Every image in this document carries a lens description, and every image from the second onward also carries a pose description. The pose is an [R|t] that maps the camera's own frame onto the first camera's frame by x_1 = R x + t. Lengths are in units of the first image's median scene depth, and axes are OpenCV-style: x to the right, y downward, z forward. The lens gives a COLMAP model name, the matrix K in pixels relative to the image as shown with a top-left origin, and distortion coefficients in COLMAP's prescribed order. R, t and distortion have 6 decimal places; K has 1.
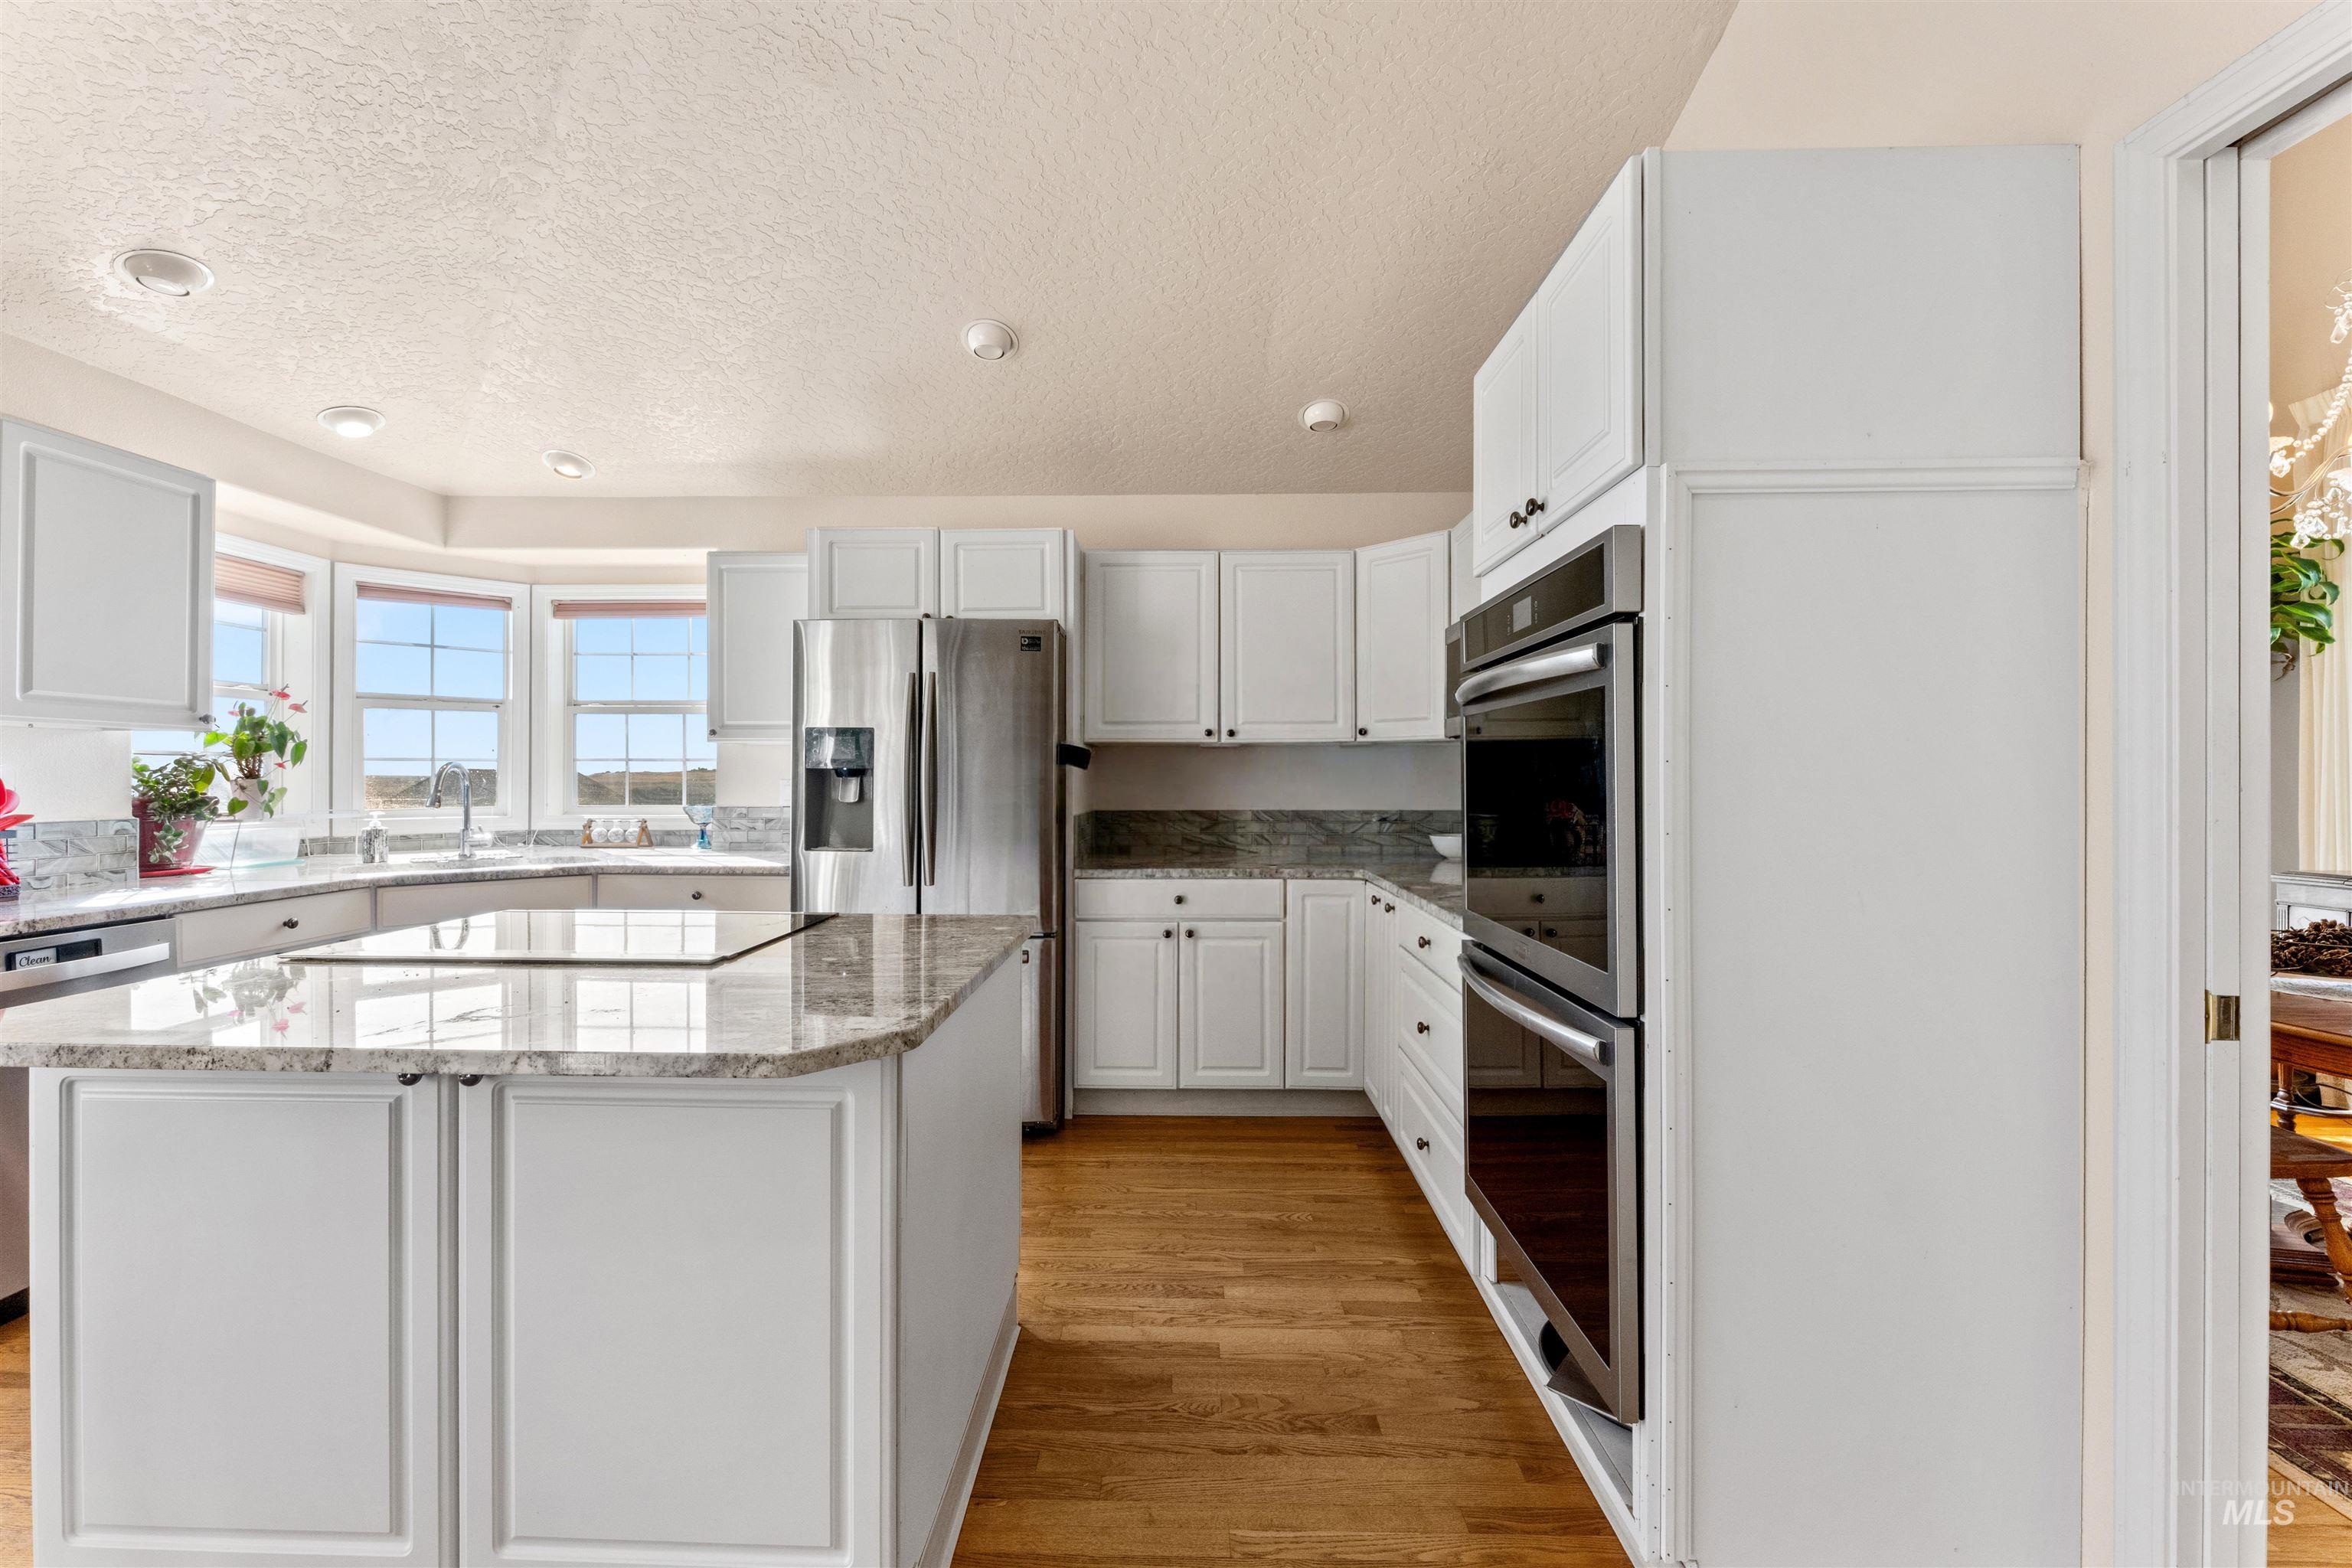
lens RADIAL K [[947.3, 0, 1170.4], [0, 947.3, 771.8], [0, 0, 1]] dist [0.000731, -0.000062]
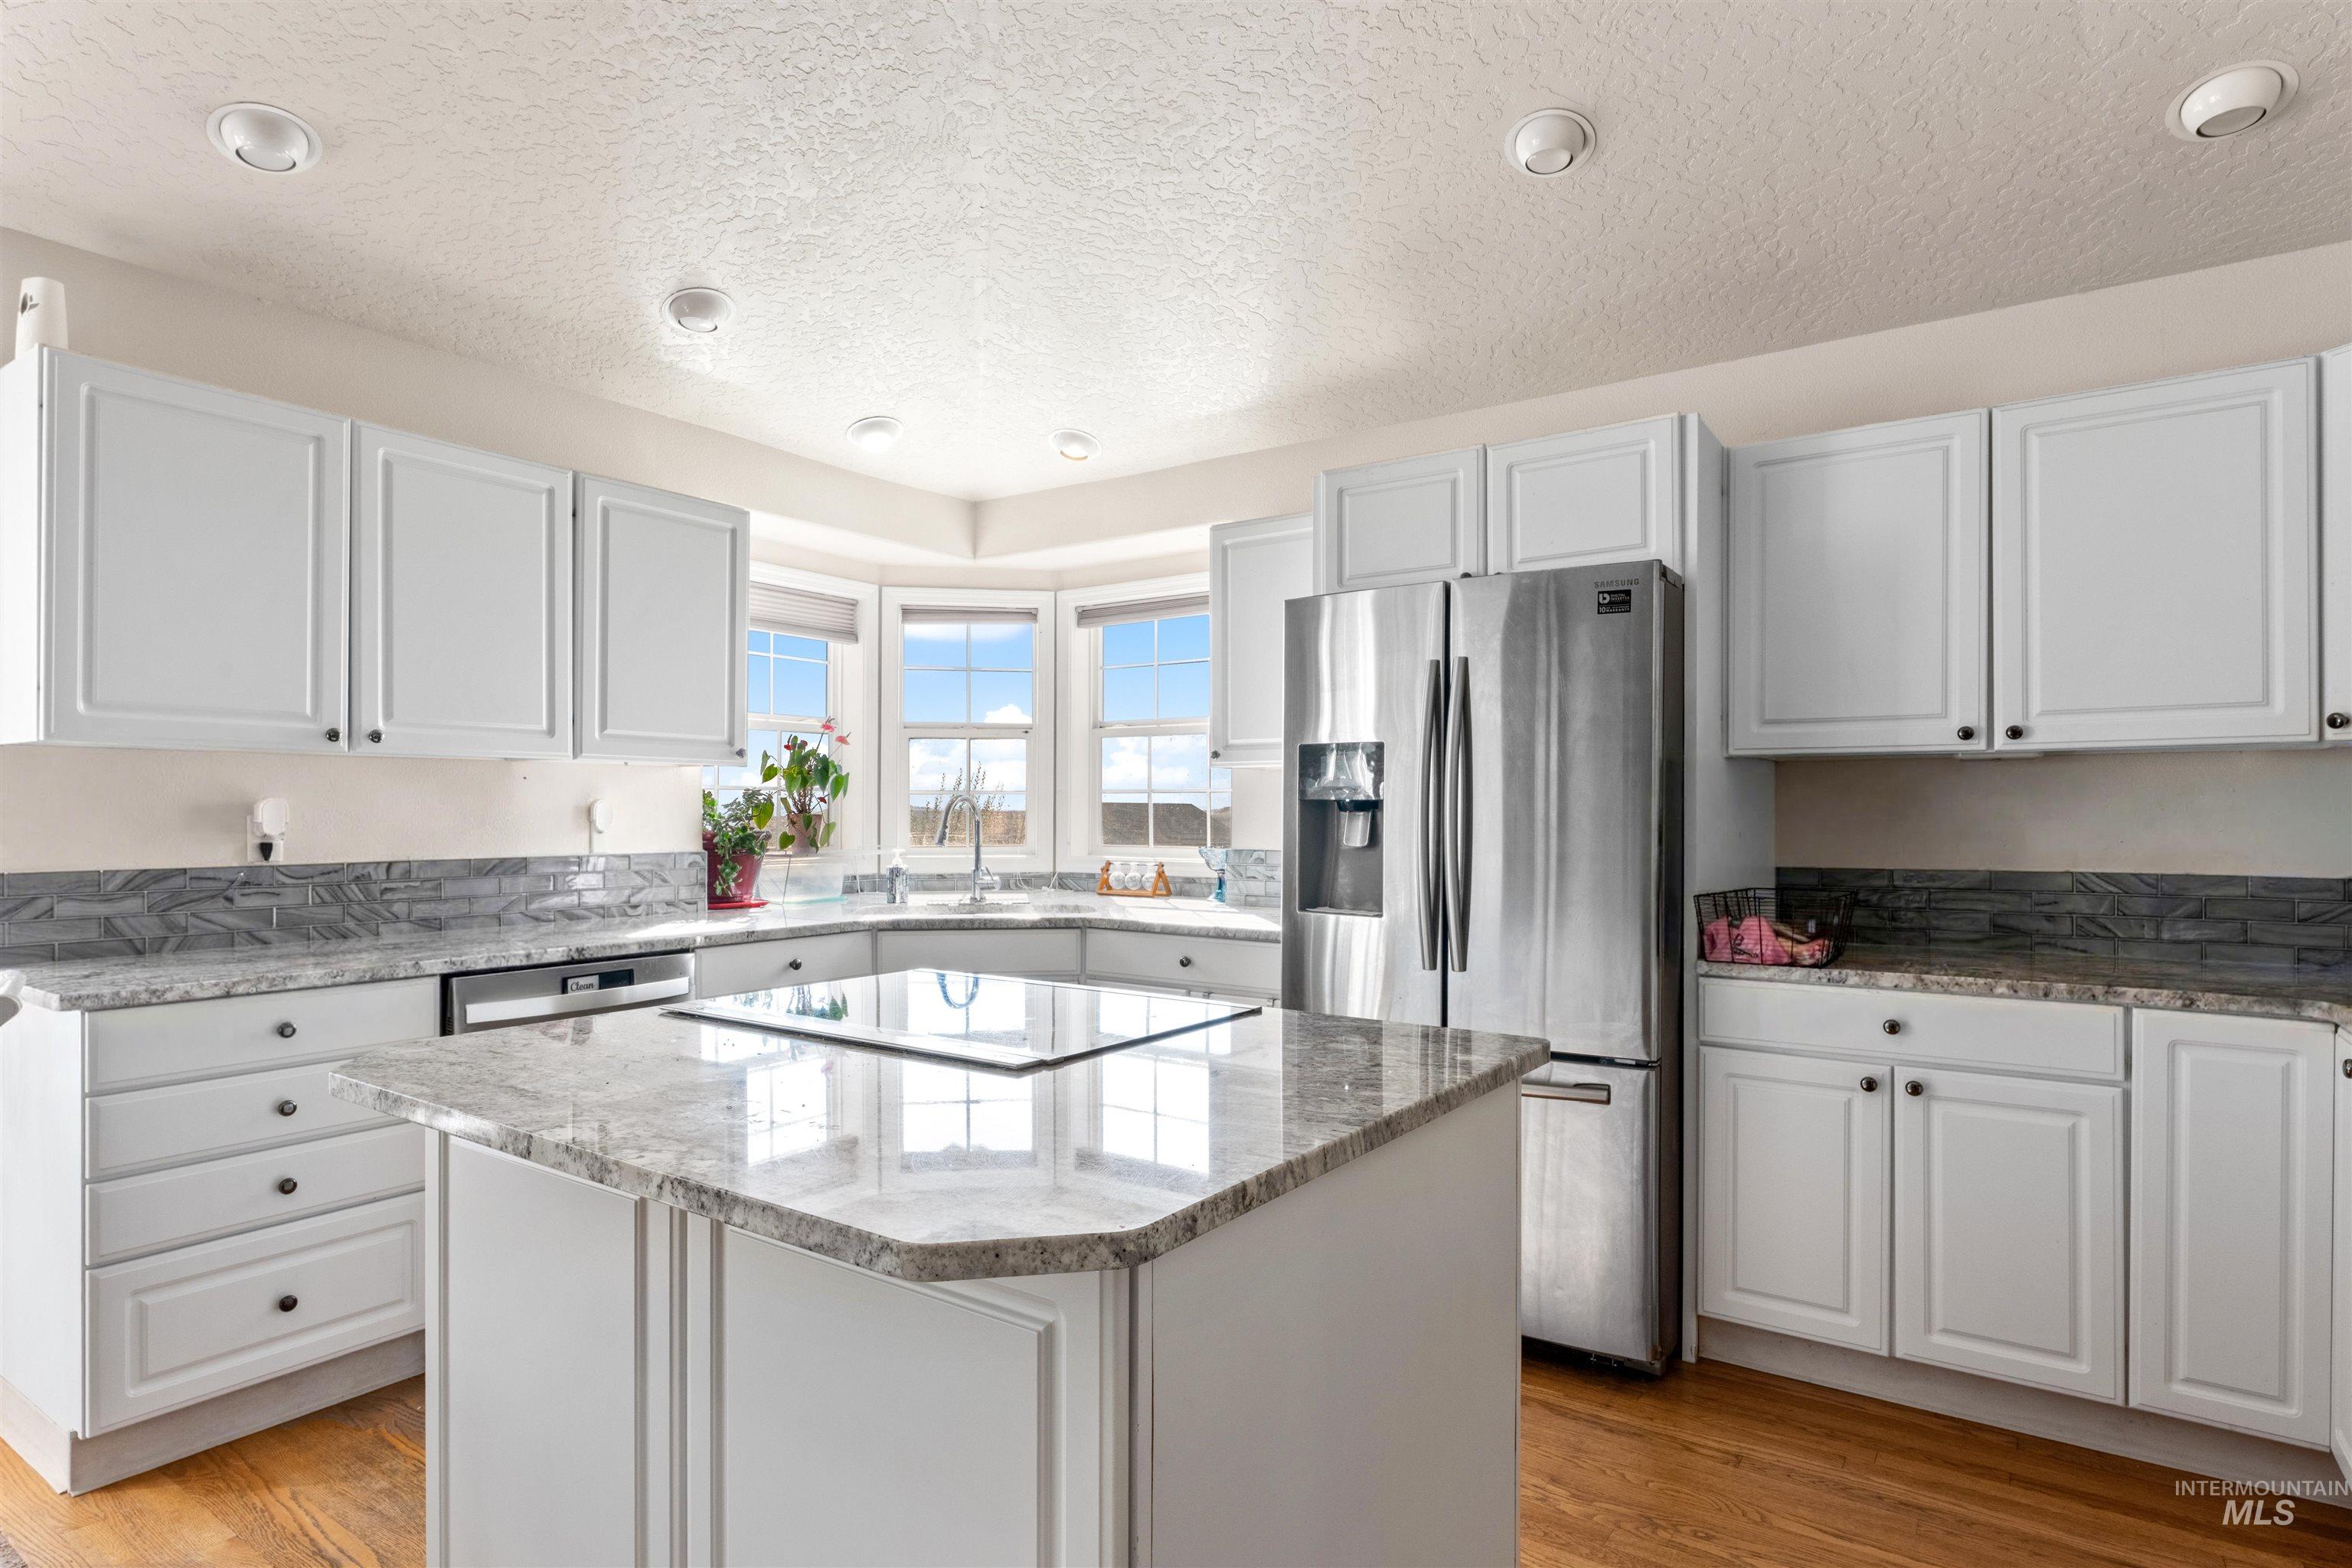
lens RADIAL K [[1252.5, 0, 1158.5], [0, 1252.5, 807.2], [0, 0, 1]] dist [0.004016, -0.000561]
pose [[0.828179, -0.001400, -0.560462, 0.066726], [0.002603, 0.999996, 0.001350, 0.000443], [0.560458, -0.002577, 0.828179, 0.125806]]
